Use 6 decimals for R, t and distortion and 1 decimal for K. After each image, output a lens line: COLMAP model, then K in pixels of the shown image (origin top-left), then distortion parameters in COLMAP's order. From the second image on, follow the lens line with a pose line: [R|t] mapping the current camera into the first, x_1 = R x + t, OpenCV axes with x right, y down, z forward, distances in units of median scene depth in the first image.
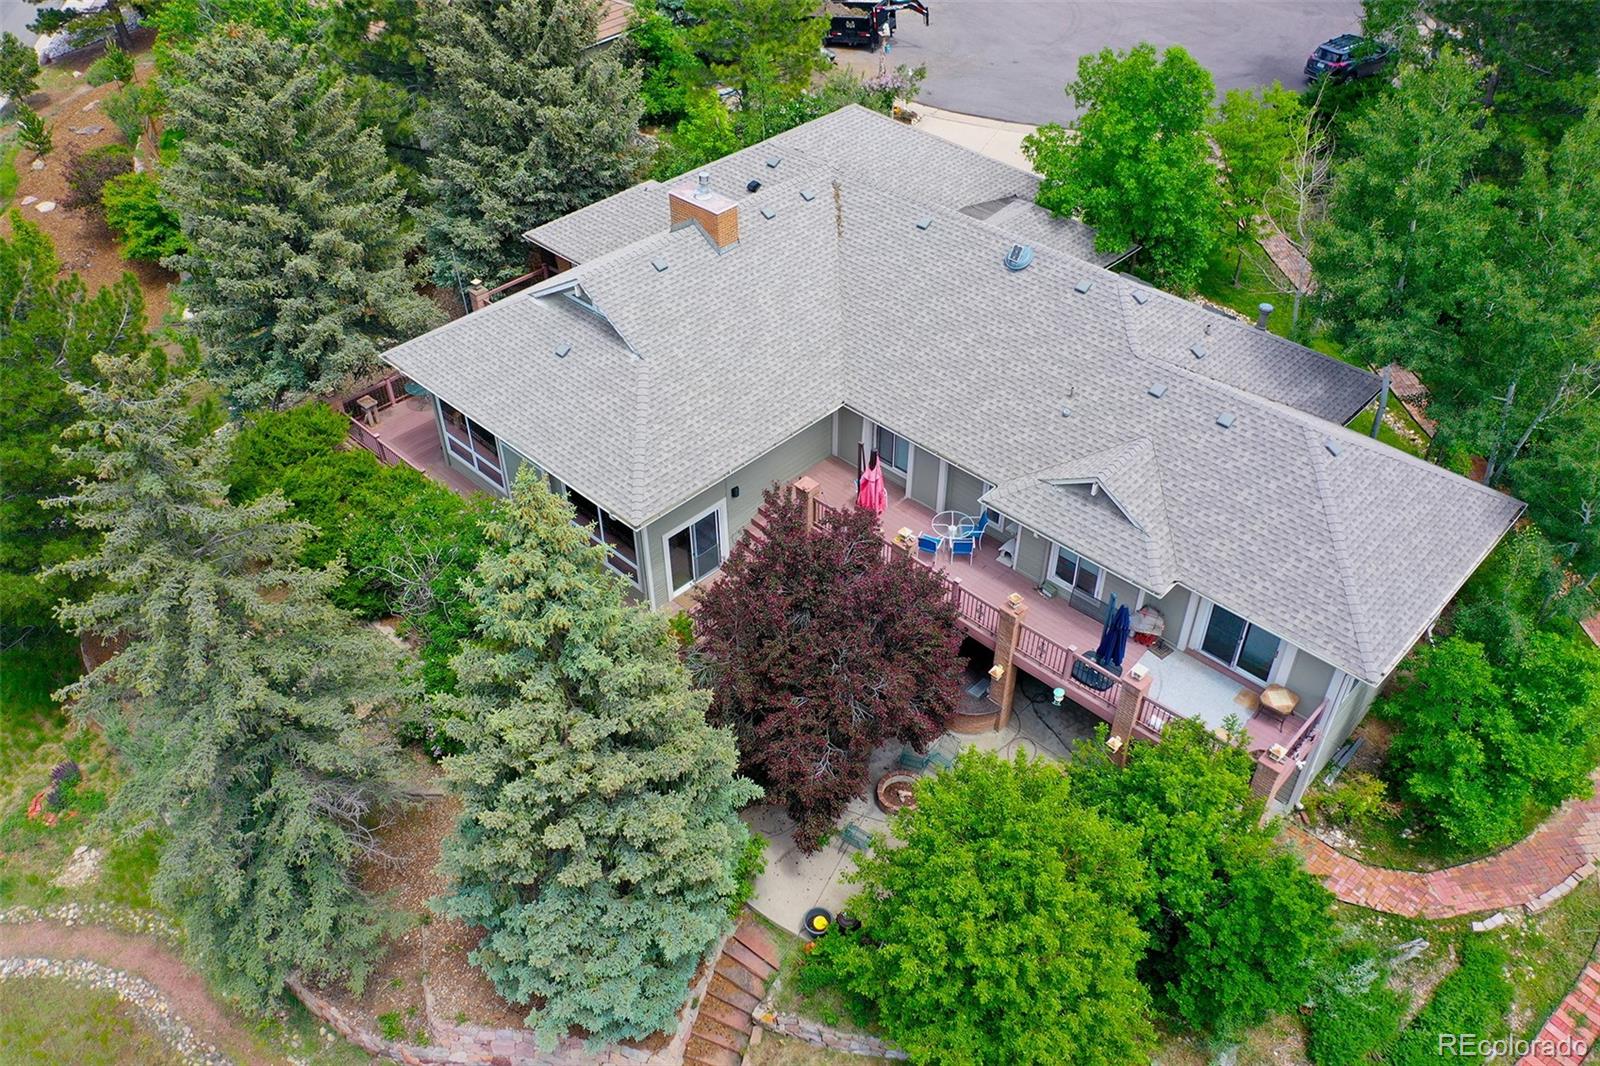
lens RADIAL K [[1236.2, 0, 800.0], [0, 1236.2, 533.0], [0, 0, 1]] dist [0.000558, 0.001183]
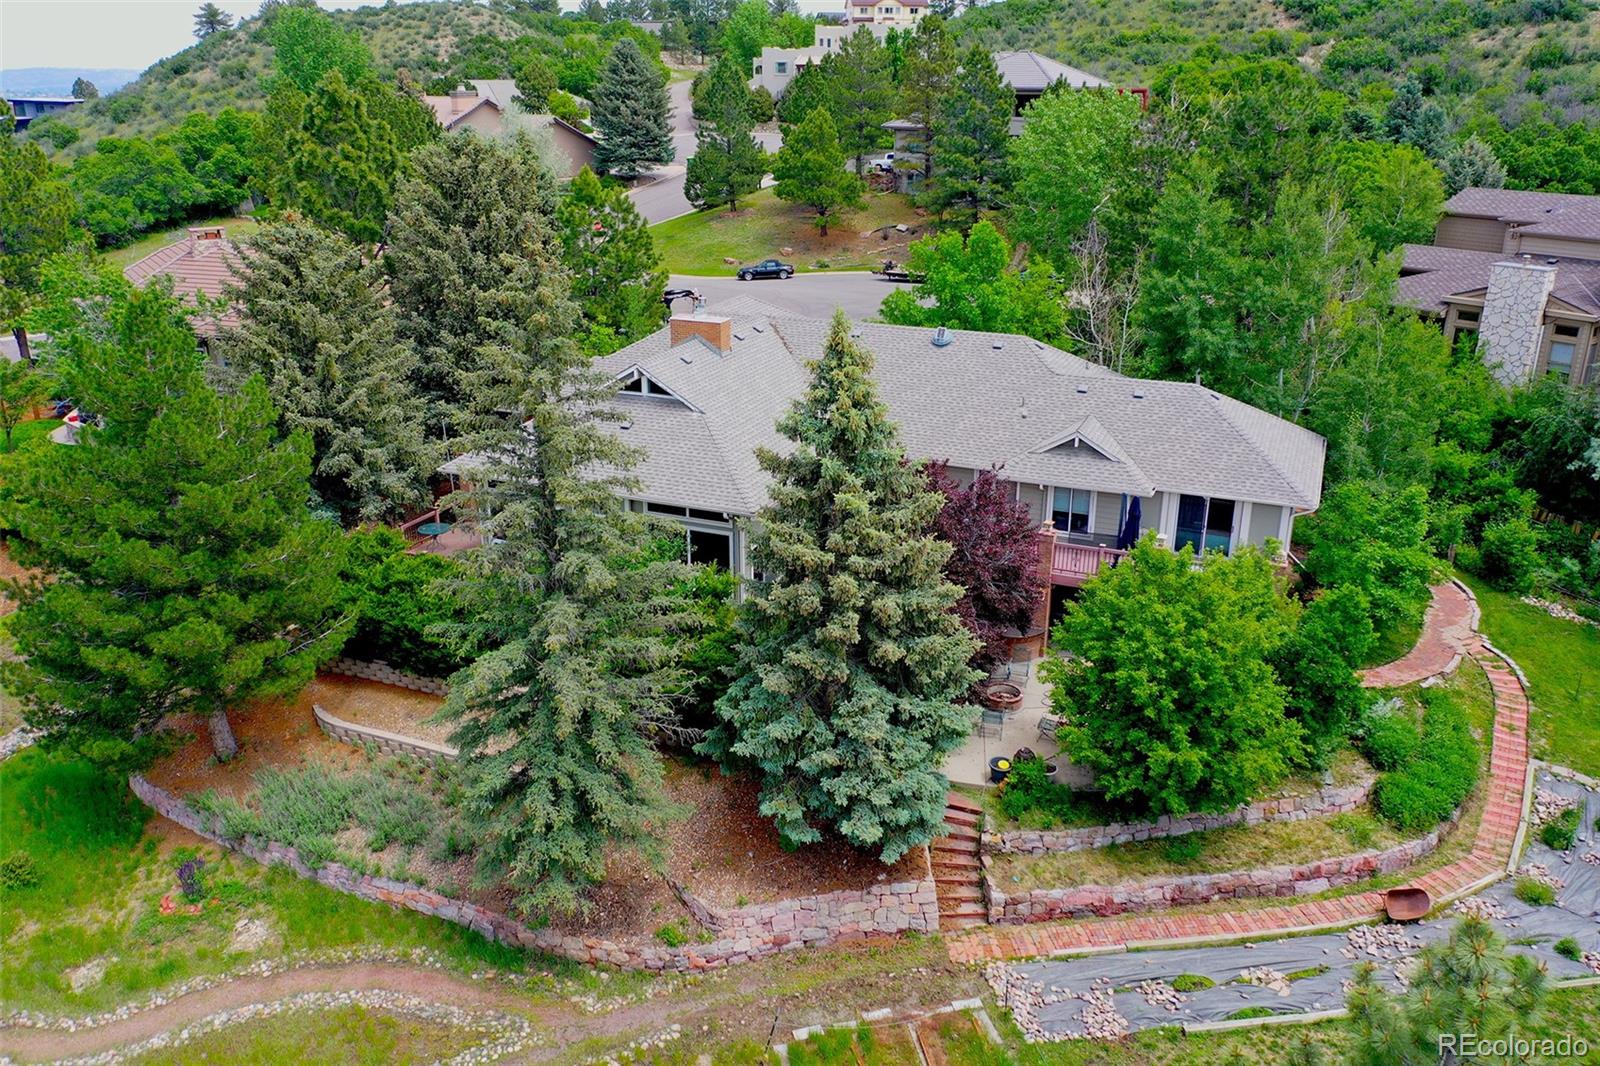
lens RADIAL K [[1236.2, 0, 800.0], [0, 1236.2, 533.0], [0, 0, 1]] dist [0.000558, 0.001183]
pose [[0.935196, -0.115602, 0.334730, -0.517129], [0.223972, 0.925241, -0.306212, 0.409424], [-0.274307, 0.361339, 0.891173, -0.089782]]
